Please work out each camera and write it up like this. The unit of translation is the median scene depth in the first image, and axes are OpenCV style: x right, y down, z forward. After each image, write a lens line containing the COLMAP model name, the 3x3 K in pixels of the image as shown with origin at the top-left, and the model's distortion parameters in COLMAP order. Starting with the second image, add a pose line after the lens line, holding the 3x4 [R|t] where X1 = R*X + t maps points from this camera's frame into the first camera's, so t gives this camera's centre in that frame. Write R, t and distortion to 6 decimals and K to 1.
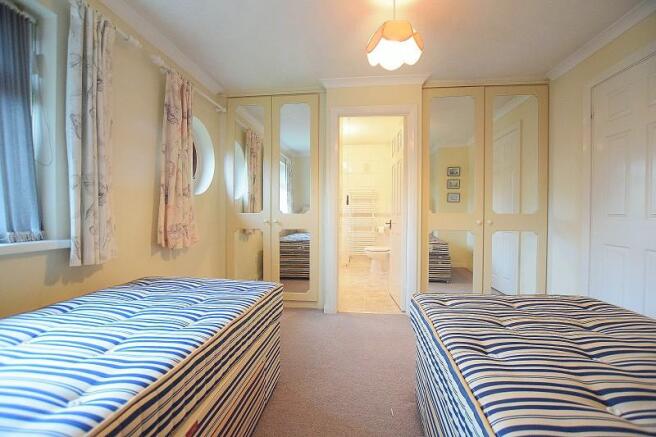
lens RADIAL K [[294.0, 0, 328.2], [0, 294.0, 218.7], [0, 0, 1]] dist [-0.022963, 0.000661]
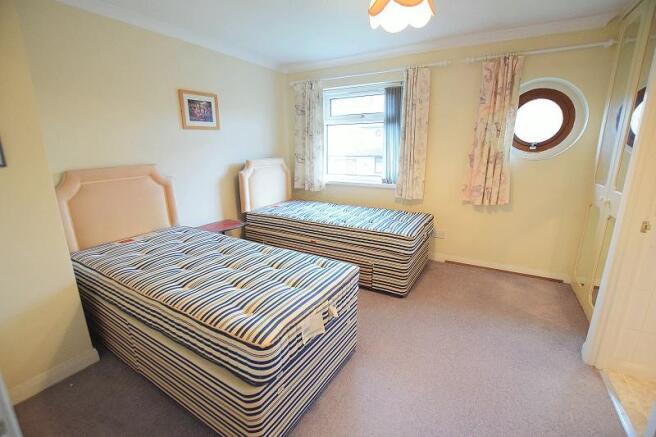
lens RADIAL K [[294.0, 0, 329.8], [0, 294.0, 219.1], [0, 0, 1]] dist [-0.022963, 0.000661]
pose [[-0.412409, 0.217559, -0.884639, 0.929924], [-0.006314, 0.970359, 0.241584, -0.146221], [0.910977, 0.105217, -0.398811, 0.943895]]
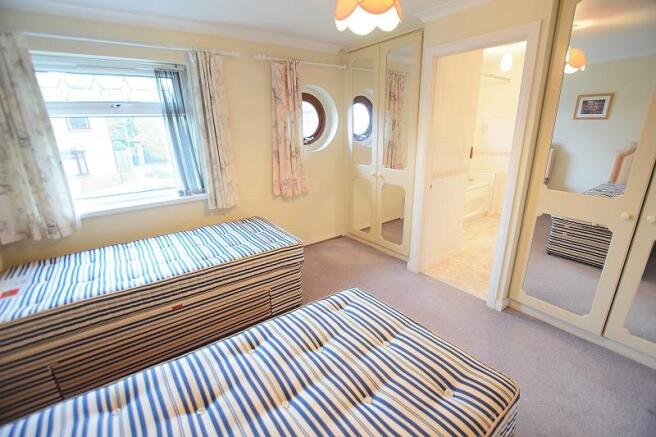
lens RADIAL K [[294.0, 0, 325.1], [0, 294.0, 218.8], [0, 0, 1]] dist [-0.022963, 0.000661]
pose [[0.671772, 0.203958, -0.712126, 0.650236], [0.017574, 0.956689, 0.290582, -0.206509], [0.740549, -0.207720, 0.639093, 0.200128]]
